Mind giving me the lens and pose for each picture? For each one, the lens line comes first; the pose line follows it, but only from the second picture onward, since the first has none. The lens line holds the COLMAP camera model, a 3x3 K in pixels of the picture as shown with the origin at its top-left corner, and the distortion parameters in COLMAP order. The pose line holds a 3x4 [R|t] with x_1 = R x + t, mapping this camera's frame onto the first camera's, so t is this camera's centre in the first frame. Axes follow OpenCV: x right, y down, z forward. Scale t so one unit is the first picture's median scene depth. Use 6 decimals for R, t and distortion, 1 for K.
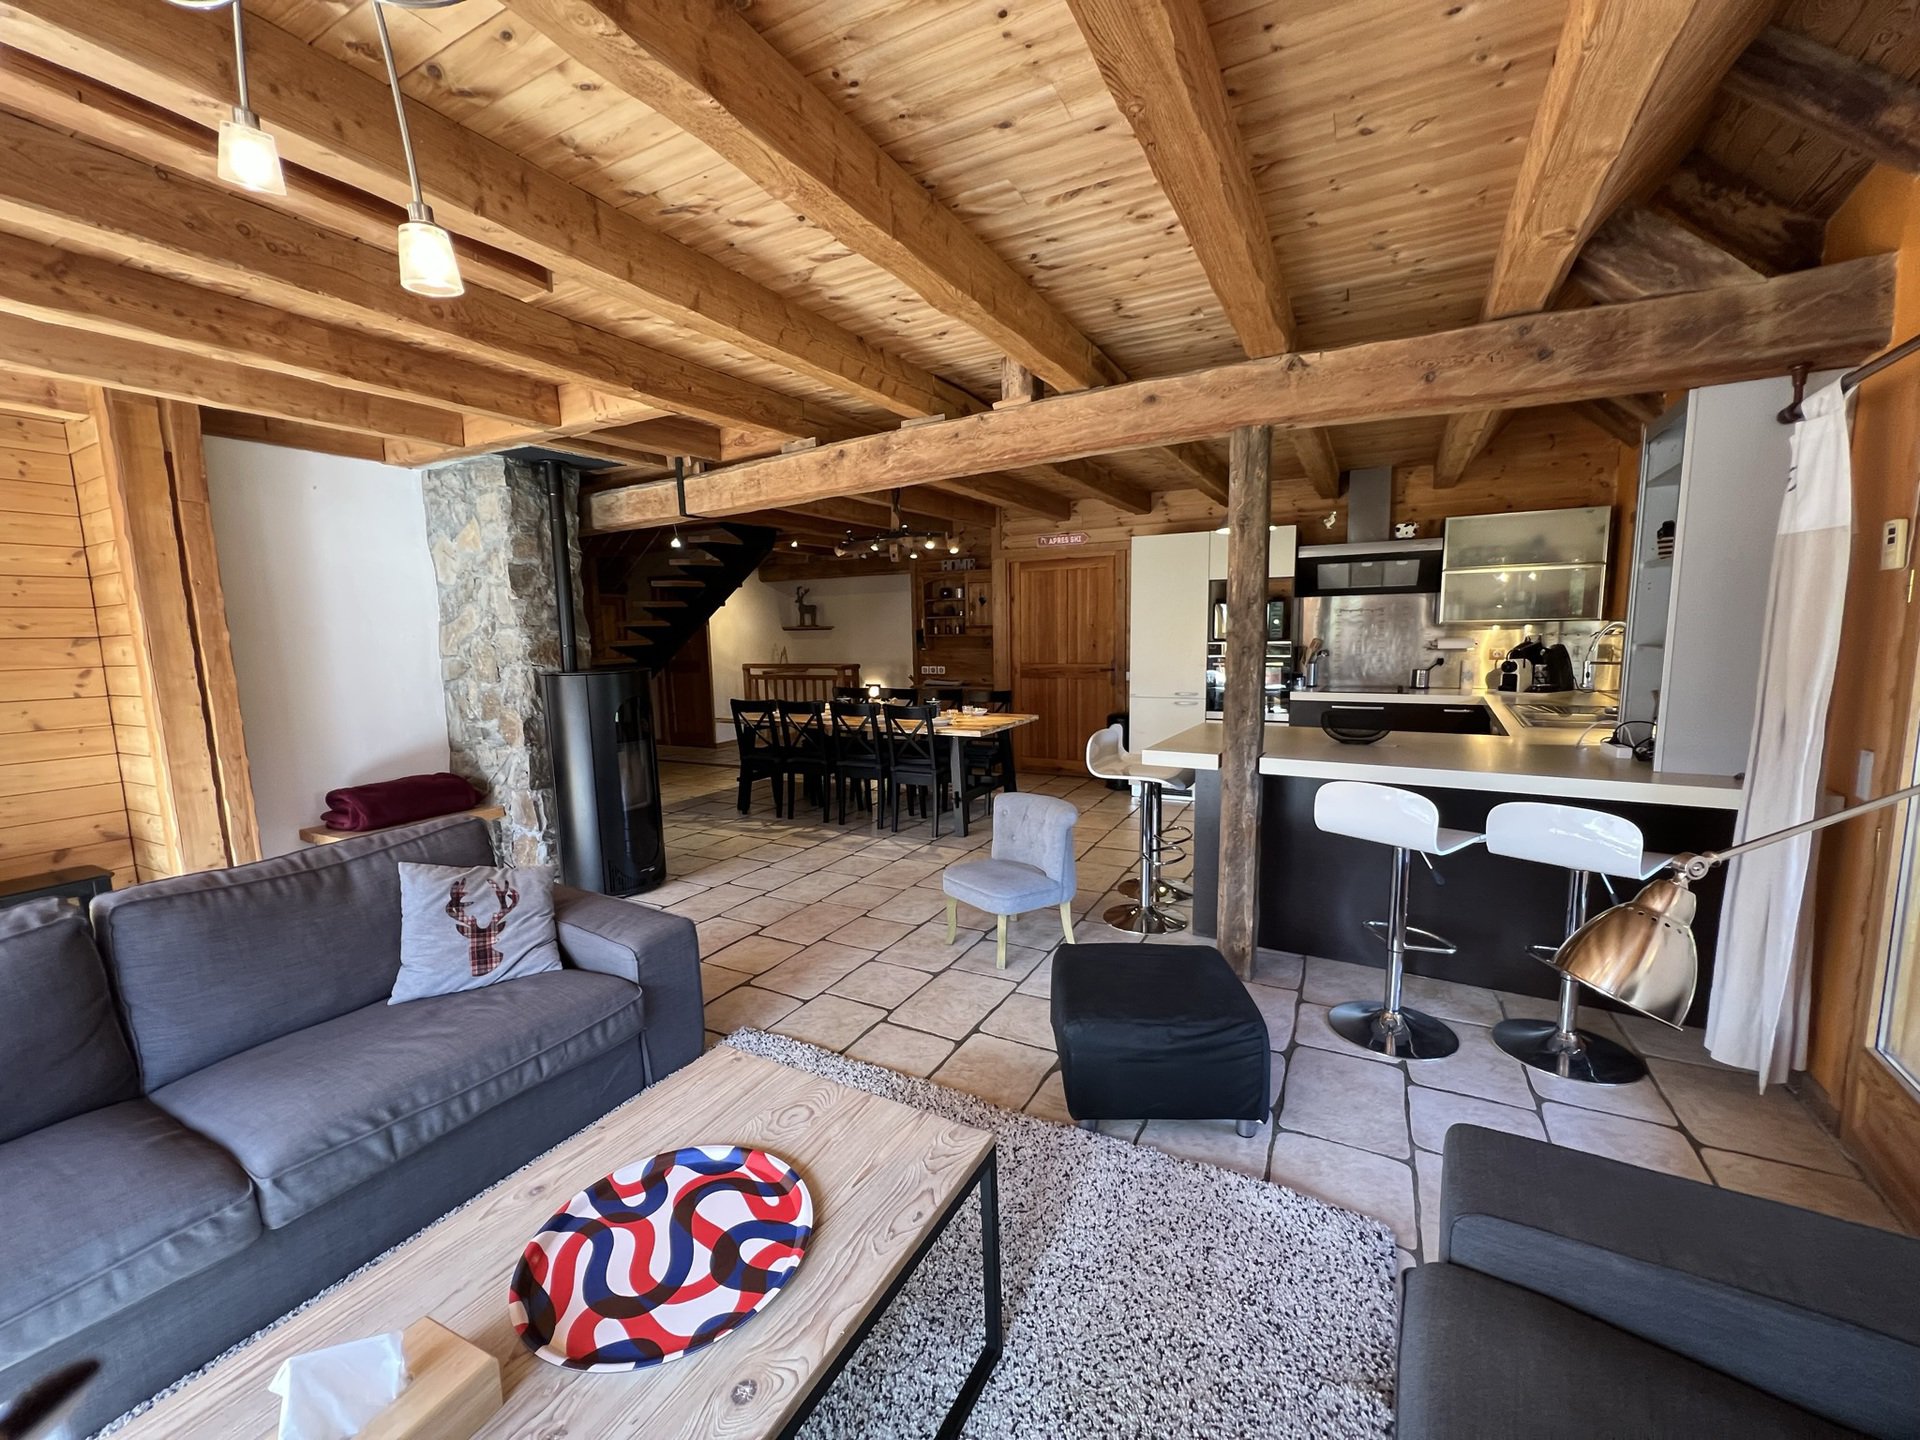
lens RADIAL K [[769.9, 0, 962.3], [0, 769.9, 726.5], [0, 0, 1]] dist [0.001711, 0.000127]
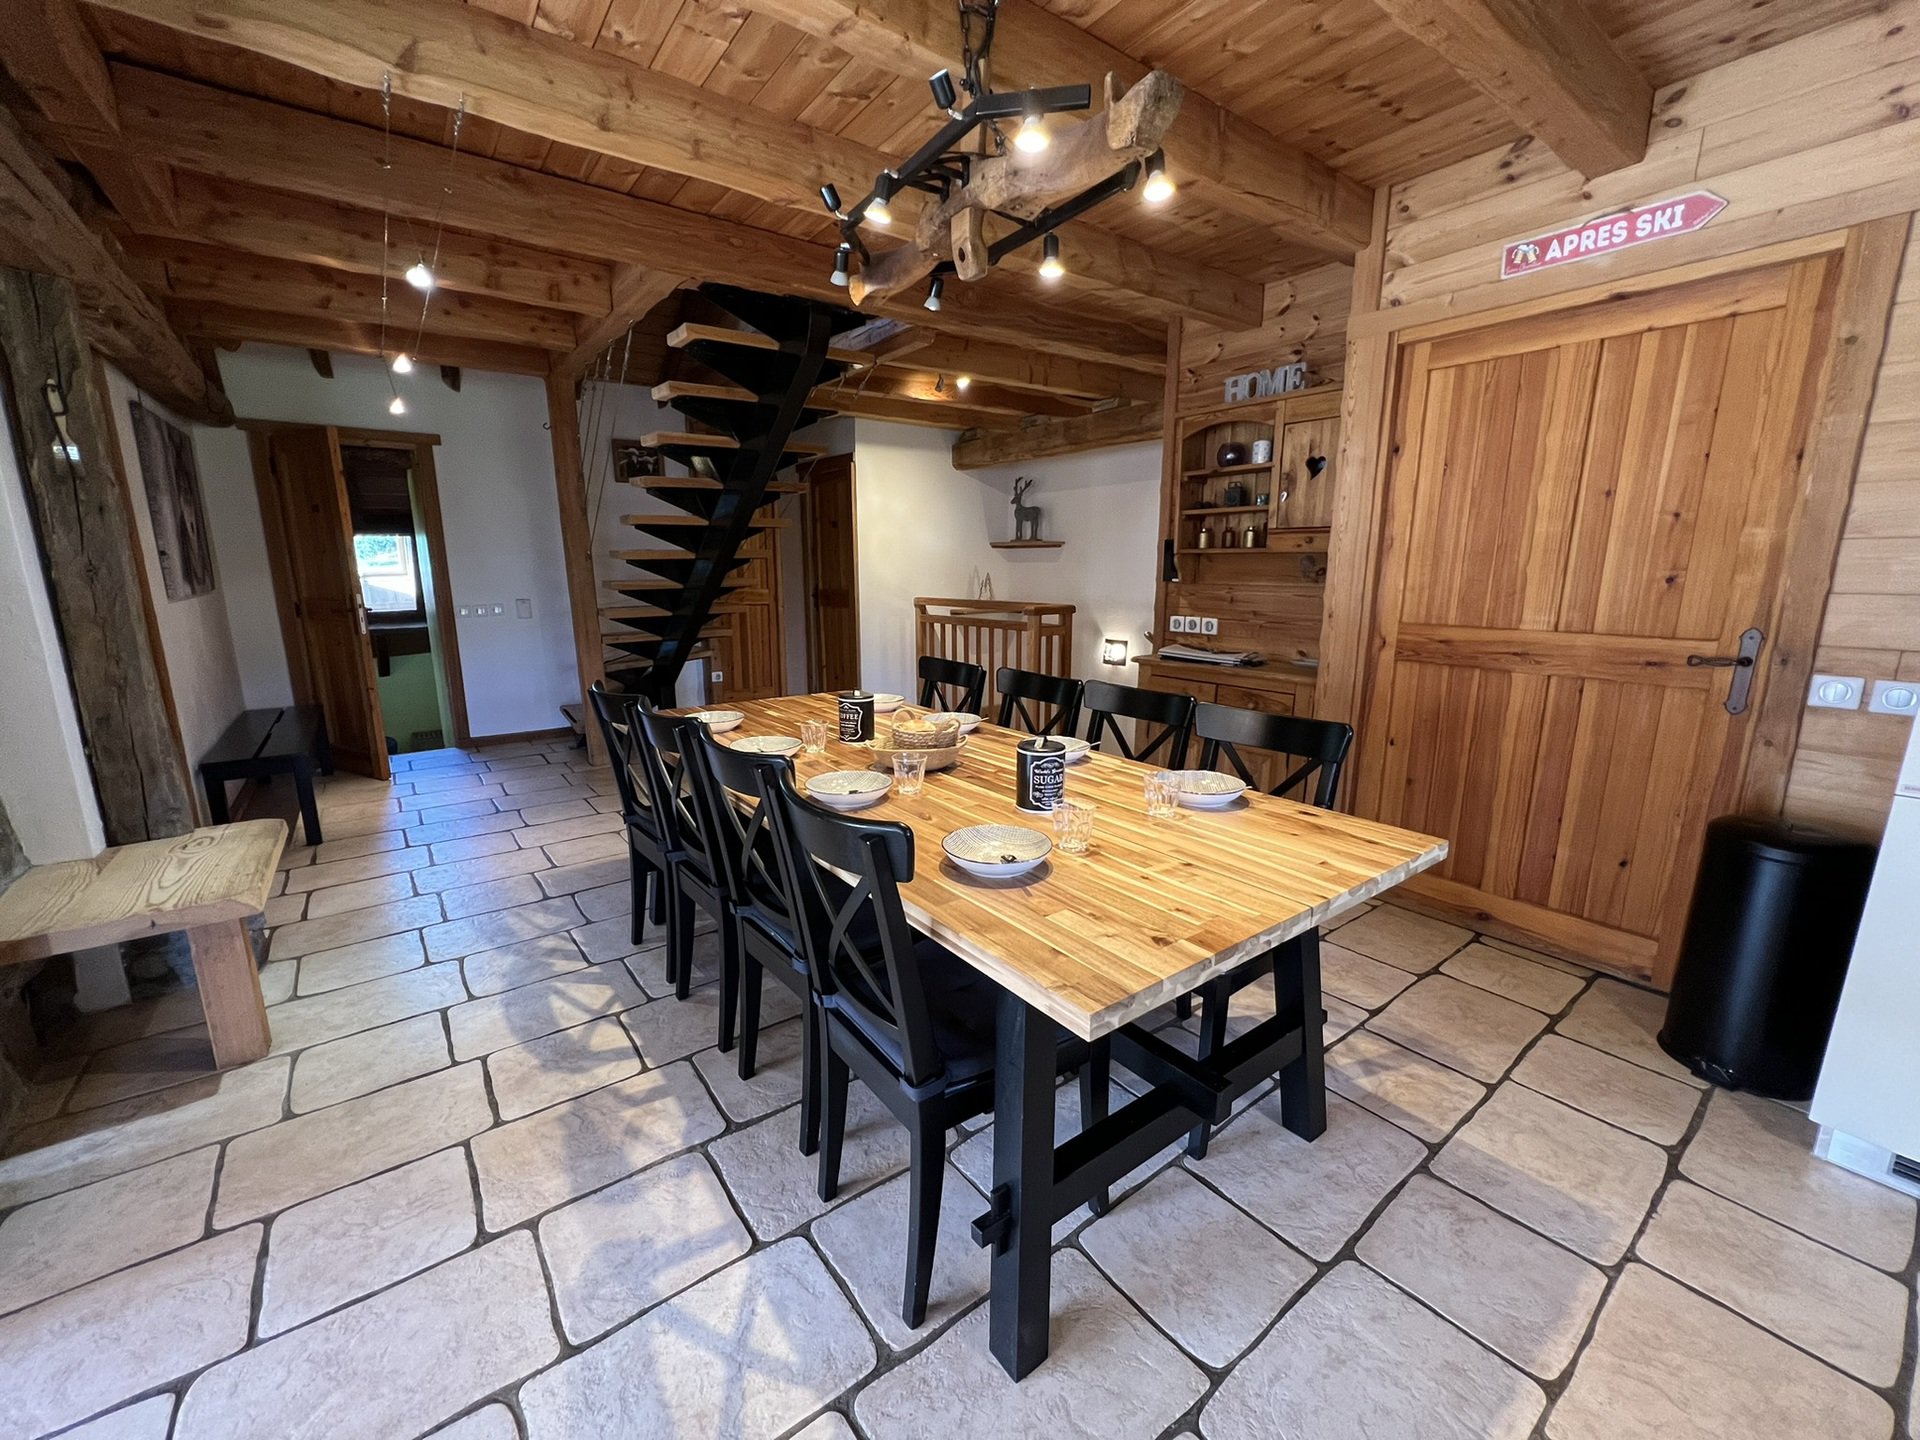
lens RADIAL K [[769.9, 0, 962.3], [0, 769.9, 726.5], [0, 0, 1]] dist [0.001711, 0.000127]
pose [[0.902668, 0.106704, -0.416899, 0.045580], [-0.071896, 0.992549, 0.098371, -0.054214], [0.424290, -0.058823, 0.903614, 0.572010]]
